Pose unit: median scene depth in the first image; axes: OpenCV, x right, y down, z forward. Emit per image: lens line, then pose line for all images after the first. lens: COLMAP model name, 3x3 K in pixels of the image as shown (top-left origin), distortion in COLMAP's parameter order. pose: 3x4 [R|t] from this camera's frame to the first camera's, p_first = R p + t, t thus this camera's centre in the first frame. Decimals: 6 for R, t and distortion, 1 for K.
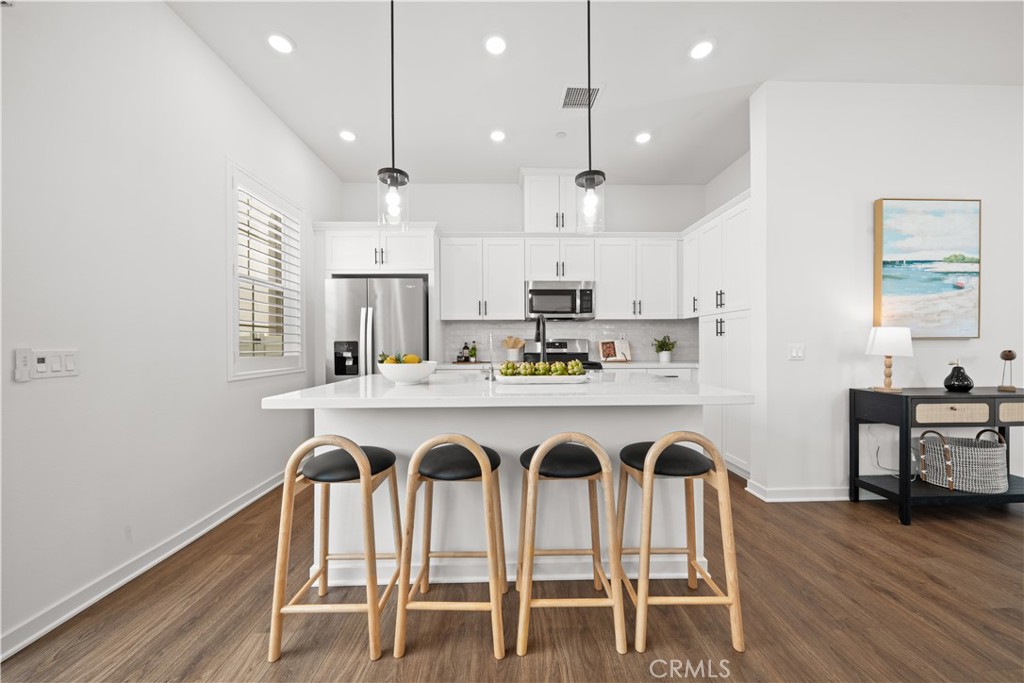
lens RADIAL K [[350.6, 0, 512.3], [0, 350.6, 344.8], [0, 0, 1]] dist [-0.000339, 0.000152]
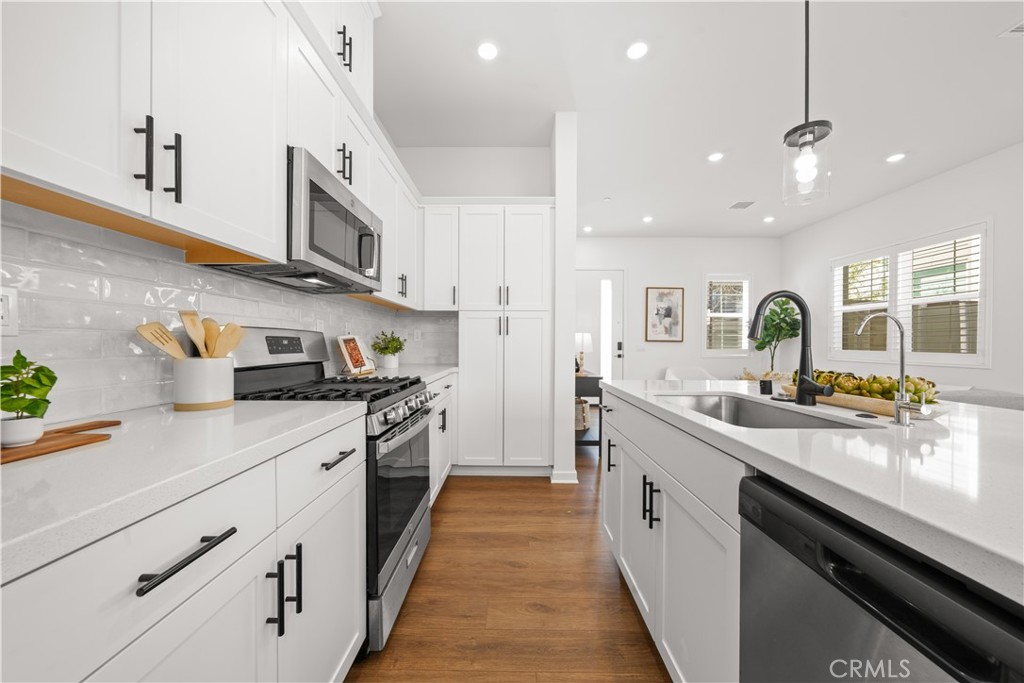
lens RADIAL K [[350.6, 0, 512.9], [0, 350.6, 343.7], [0, 0, 1]] dist [-0.000339, 0.000152]
pose [[0.020746, 0.000523, 0.999785, -0.296335], [-0.002676, 0.999996, -0.000467, -0.001990], [-0.999781, -0.002666, 0.020747, 0.850761]]
